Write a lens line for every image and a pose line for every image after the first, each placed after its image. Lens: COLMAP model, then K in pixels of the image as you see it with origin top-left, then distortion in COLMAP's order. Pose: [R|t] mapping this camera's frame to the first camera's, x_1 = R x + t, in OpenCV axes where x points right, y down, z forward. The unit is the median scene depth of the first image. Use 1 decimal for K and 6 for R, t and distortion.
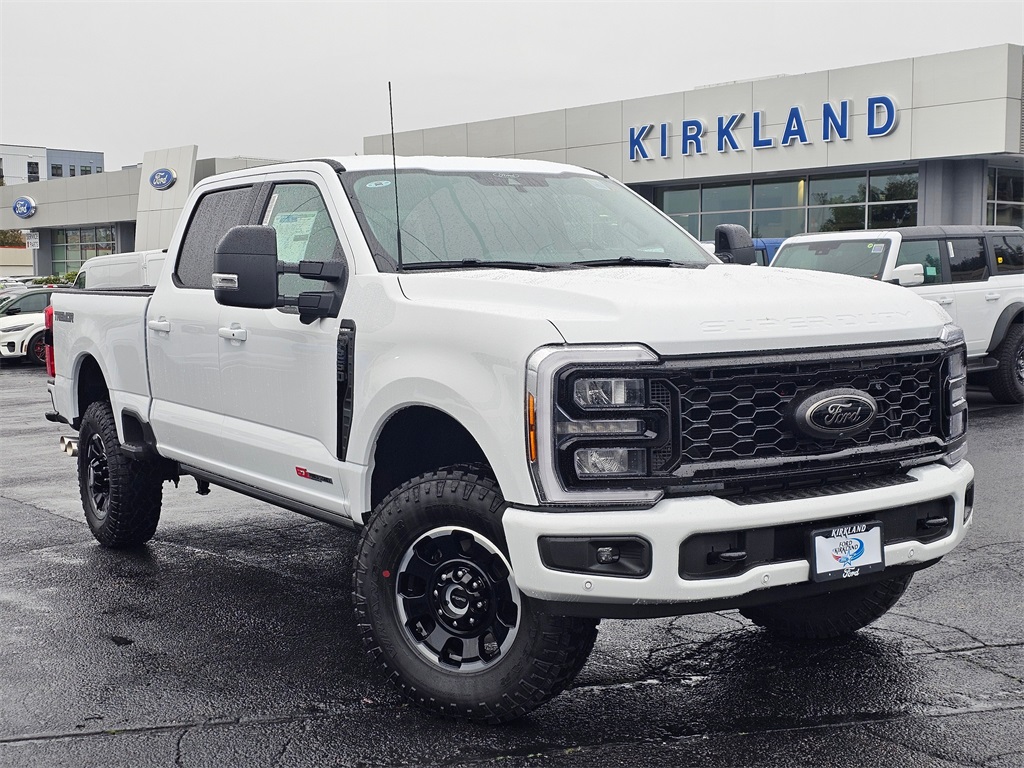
lens RADIAL K [[1407.6, 0, 512.0], [0, 1407.6, 384.0], [0, 0, 1]] dist [-0.007937, 0.044318]
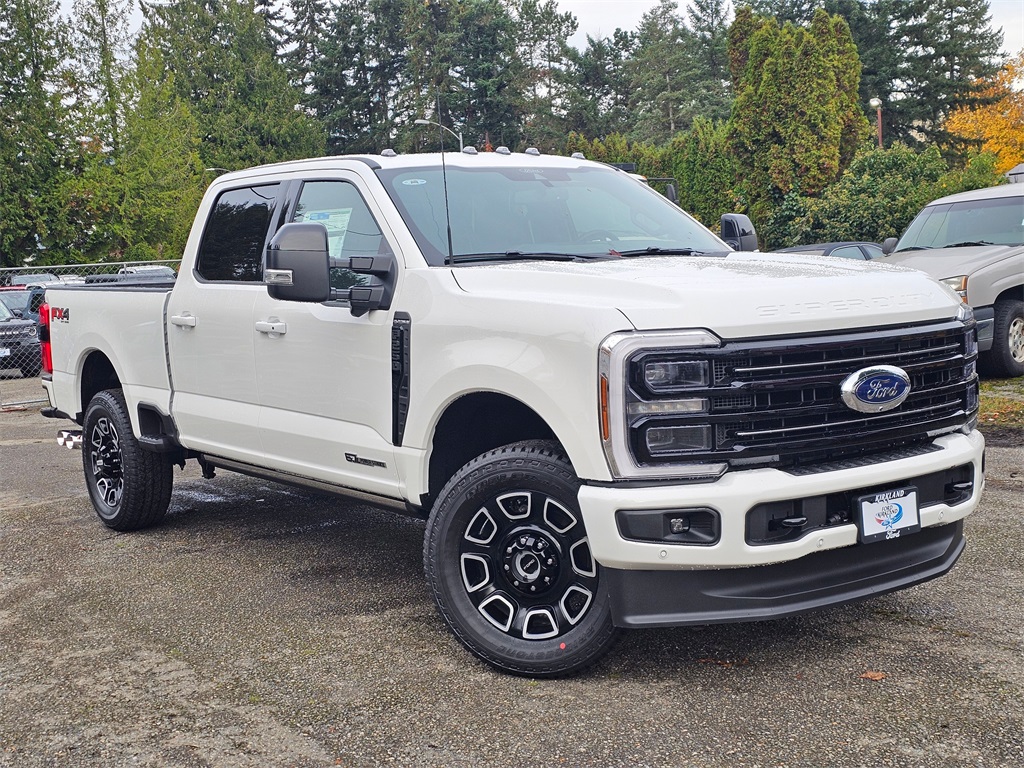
lens RADIAL K [[1407.6, 0, 512.0], [0, 1407.6, 384.0], [0, 0, 1]] dist [-0.007937, 0.044318]
pose [[0.997379, -0.024832, 0.067964, -0.121403], [0.024060, 0.999637, 0.012152, -0.002680], [-0.068241, -0.010485, 0.997614, -0.063542]]
